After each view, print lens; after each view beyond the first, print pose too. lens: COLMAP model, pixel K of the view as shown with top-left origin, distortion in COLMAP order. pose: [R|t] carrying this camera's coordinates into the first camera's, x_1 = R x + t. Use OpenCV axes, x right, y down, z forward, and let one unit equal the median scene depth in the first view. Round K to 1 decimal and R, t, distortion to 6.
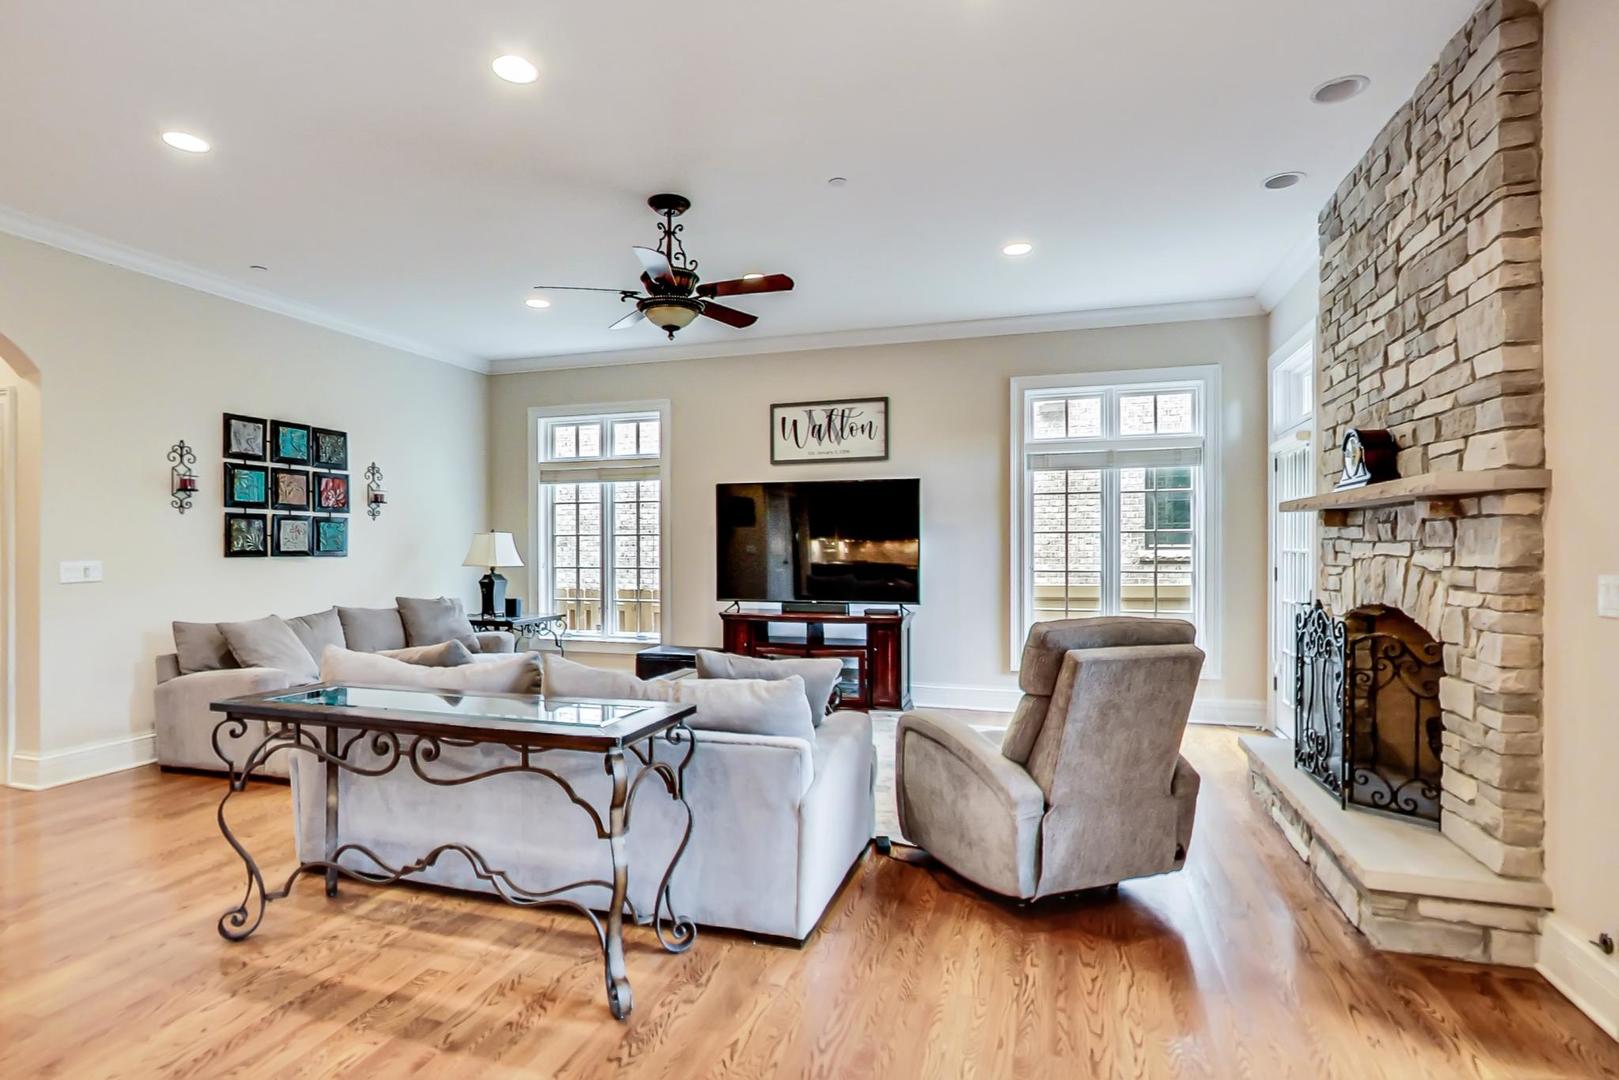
lens RADIAL K [[789.7, 0, 808.2], [0, 789.7, 541.9], [0, 0, 1]] dist [-0.000131, 0.000372]
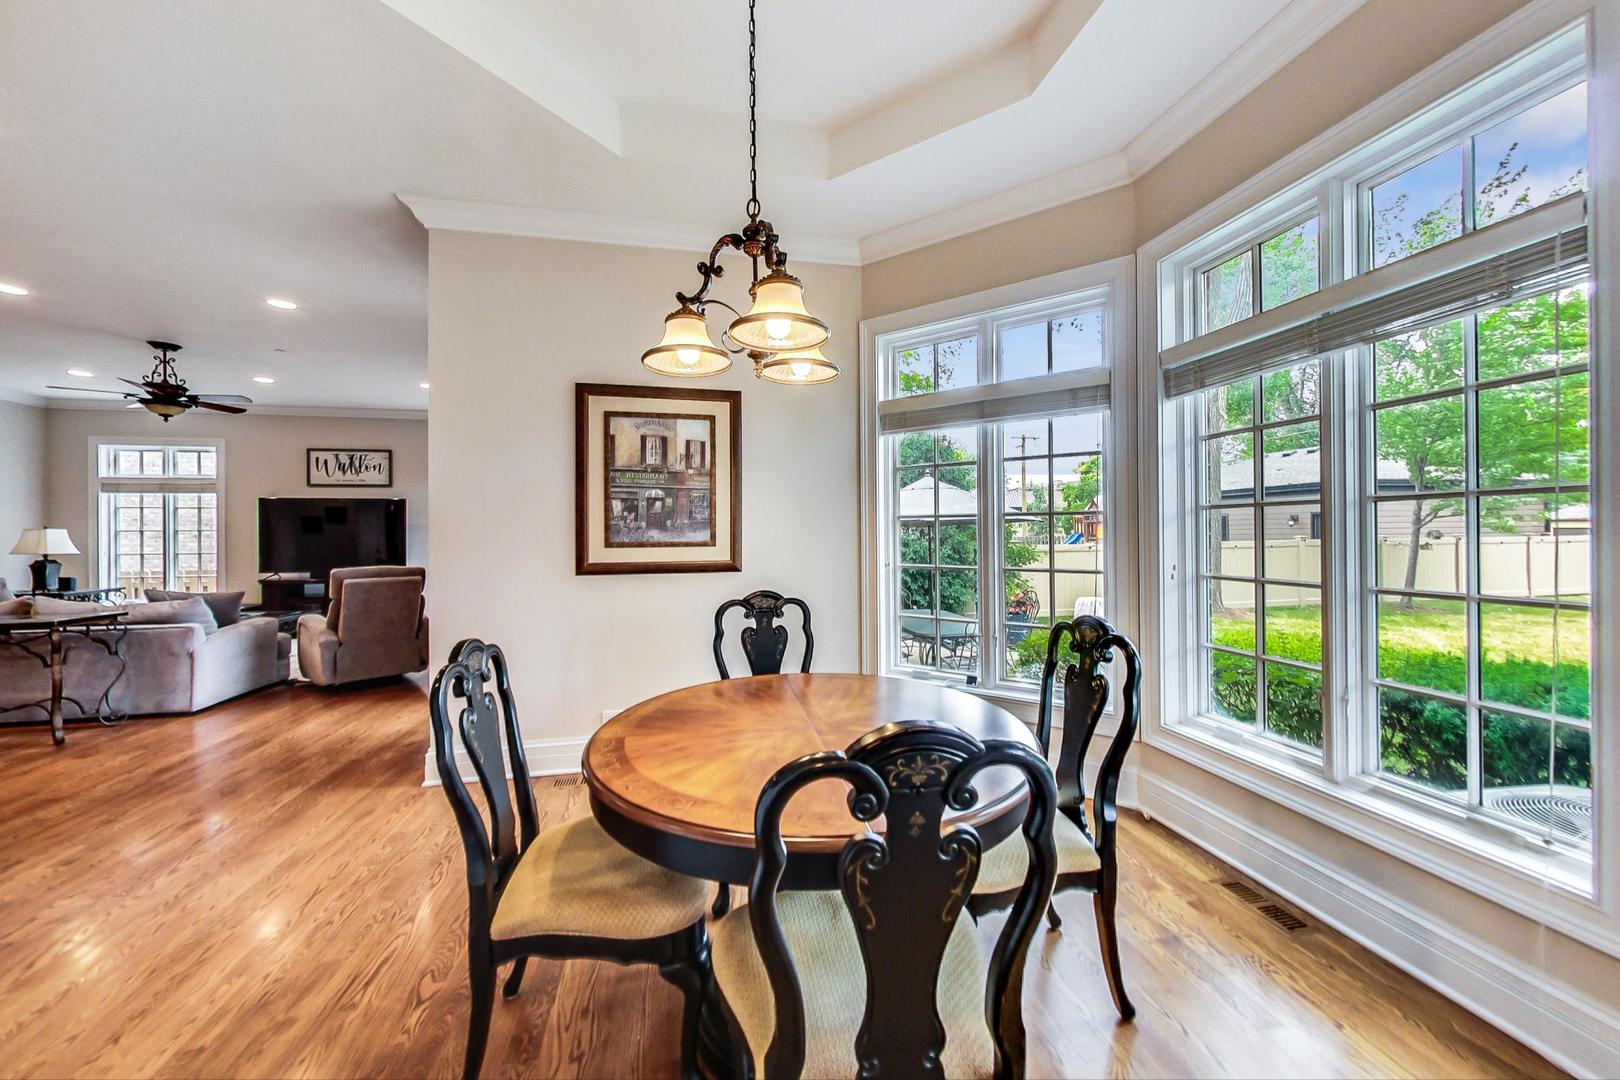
lens RADIAL K [[578.2, 0, 816.4], [0, 578.2, 533.0], [0, 0, 1]] dist [0.000712, 0.000072]
pose [[0.881839, -0.004205, 0.471532, 0.314348], [0.002956, 0.999990, 0.003391, -0.005102], [-0.471542, -0.001596, 0.881842, -0.525149]]
